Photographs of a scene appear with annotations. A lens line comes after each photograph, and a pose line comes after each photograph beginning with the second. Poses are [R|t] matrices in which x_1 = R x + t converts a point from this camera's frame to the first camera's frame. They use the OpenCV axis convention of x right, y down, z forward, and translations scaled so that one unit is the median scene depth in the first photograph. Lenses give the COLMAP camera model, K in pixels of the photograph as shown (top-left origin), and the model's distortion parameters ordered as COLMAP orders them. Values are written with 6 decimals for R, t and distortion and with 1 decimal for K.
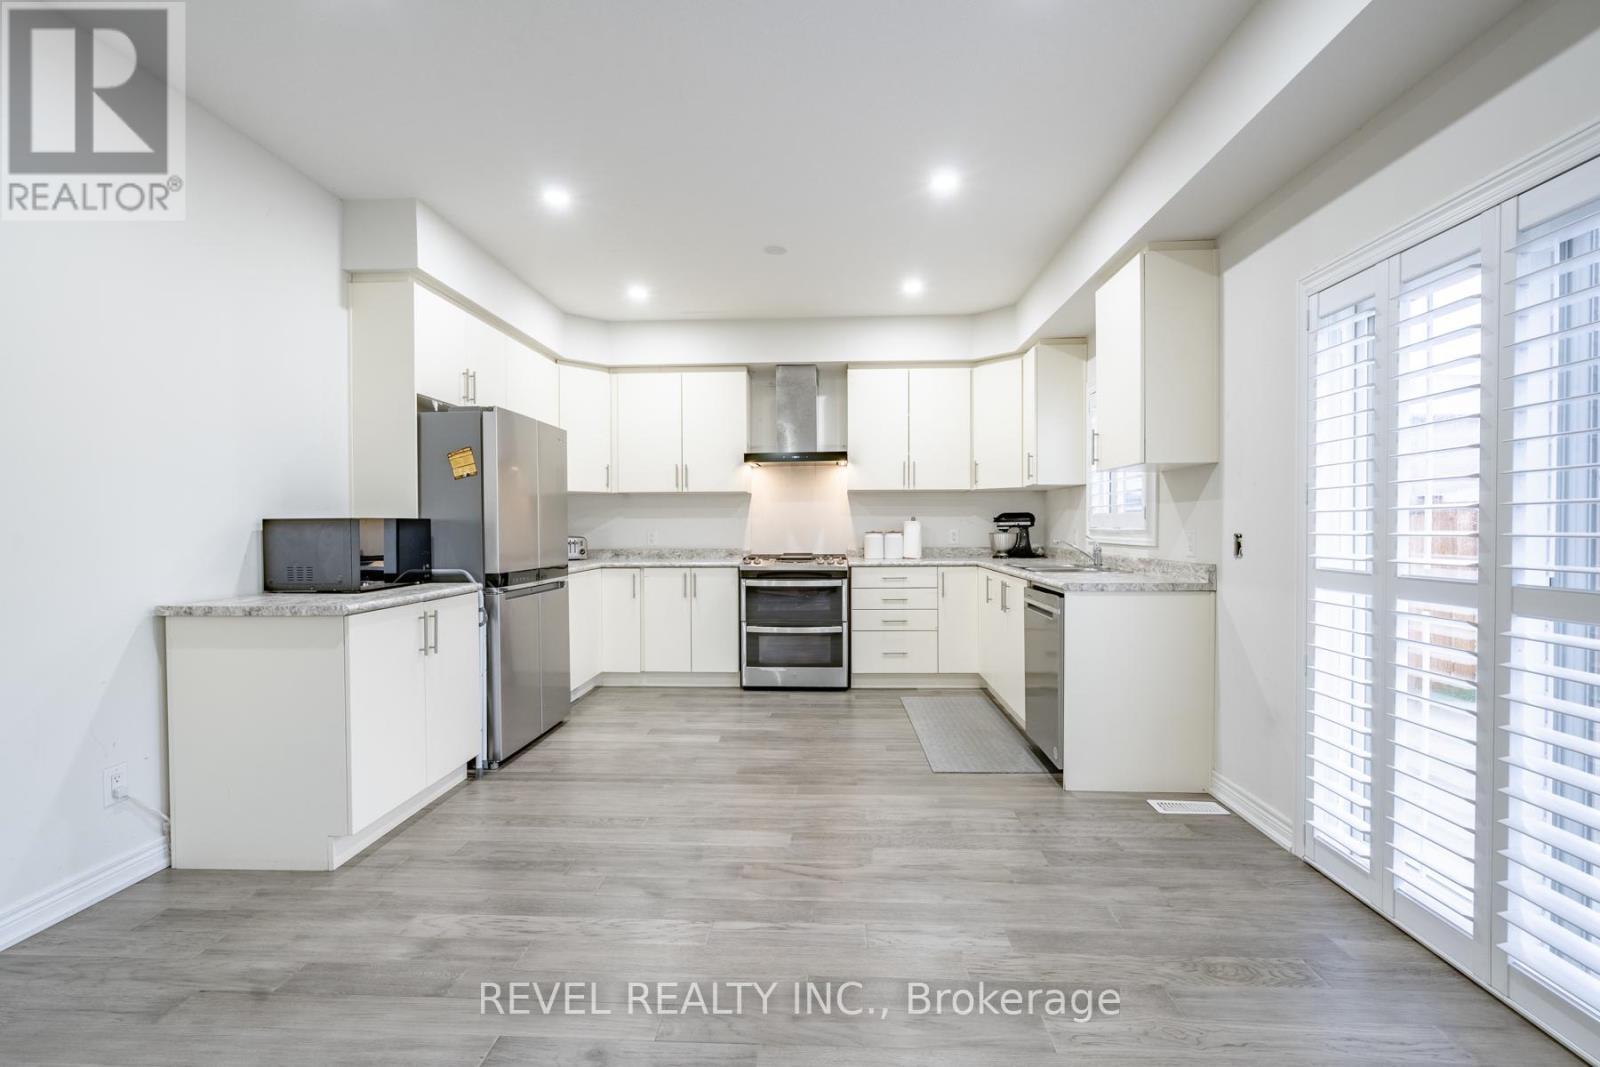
lens RADIAL K [[719.2, 0, 836.9], [0, 719.2, 533.4], [0, 0, 1]] dist [-0.000812, 0.000425]
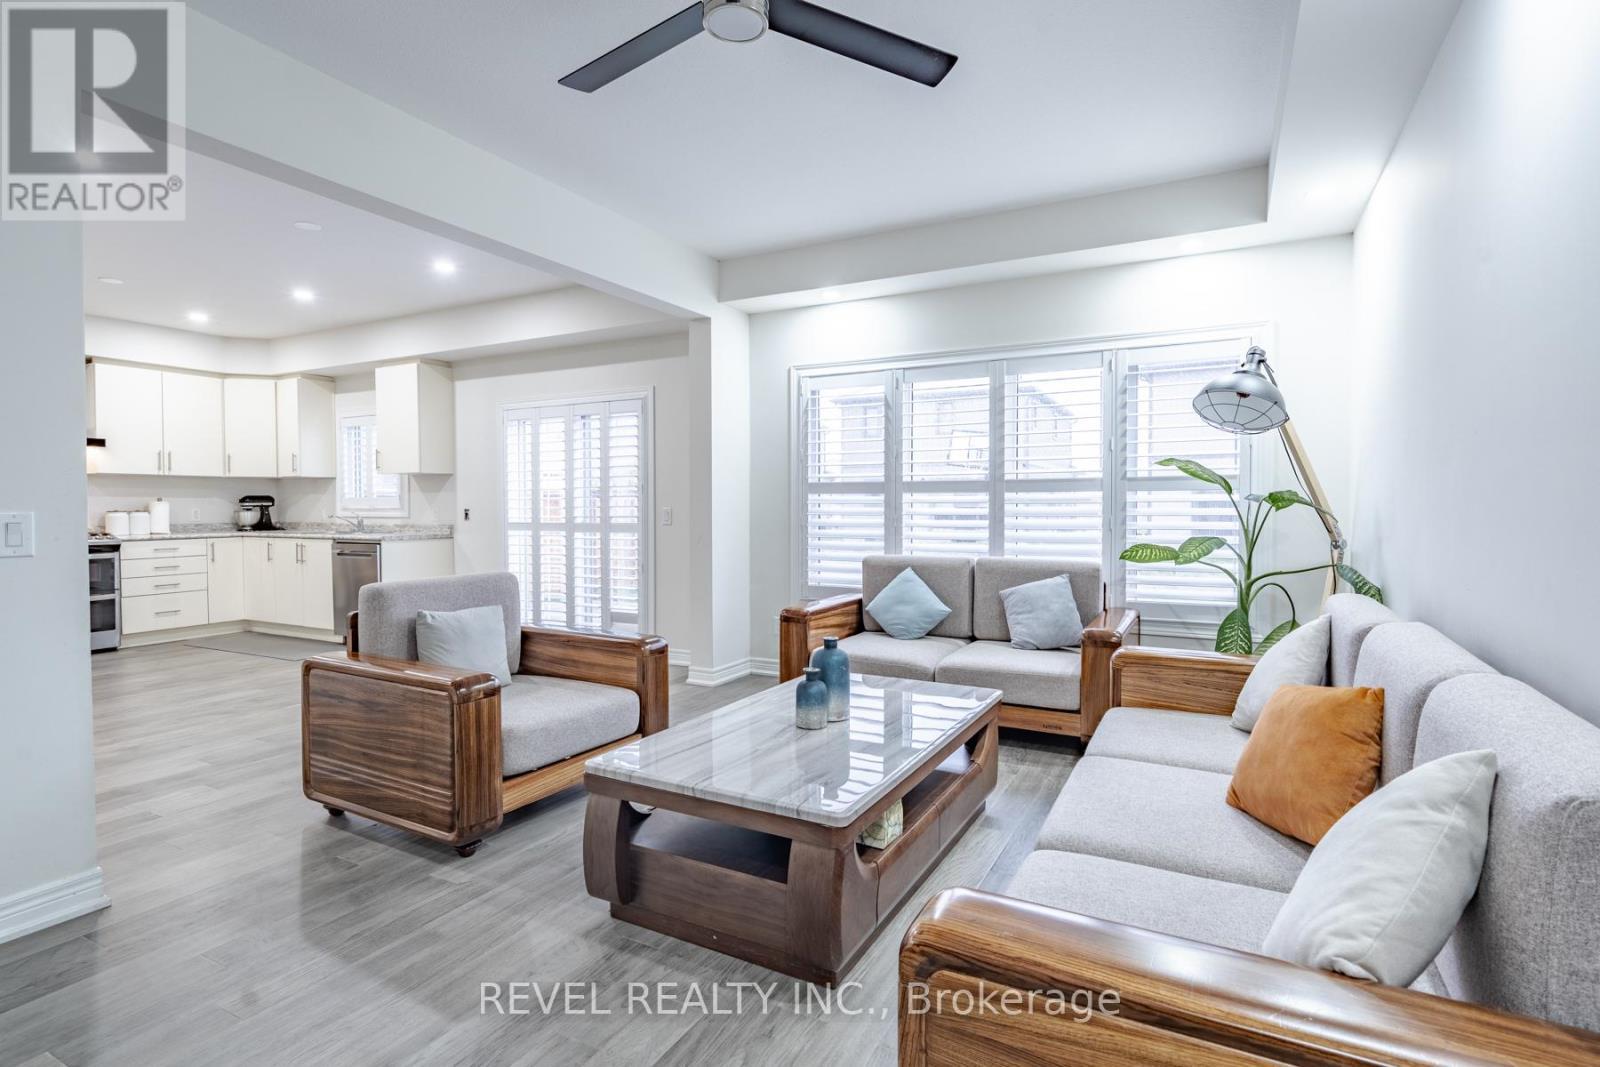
lens RADIAL K [[736.4, 0, 796.7], [0, 736.4, 518.4], [0, 0, 1]] dist [-0.001307, 0.000051]
pose [[0.429381, -0.014281, 0.903011, -0.773416], [0.010743, 0.999885, 0.010705, 0.012272], [-0.903060, 0.005105, 0.429485, -0.634510]]
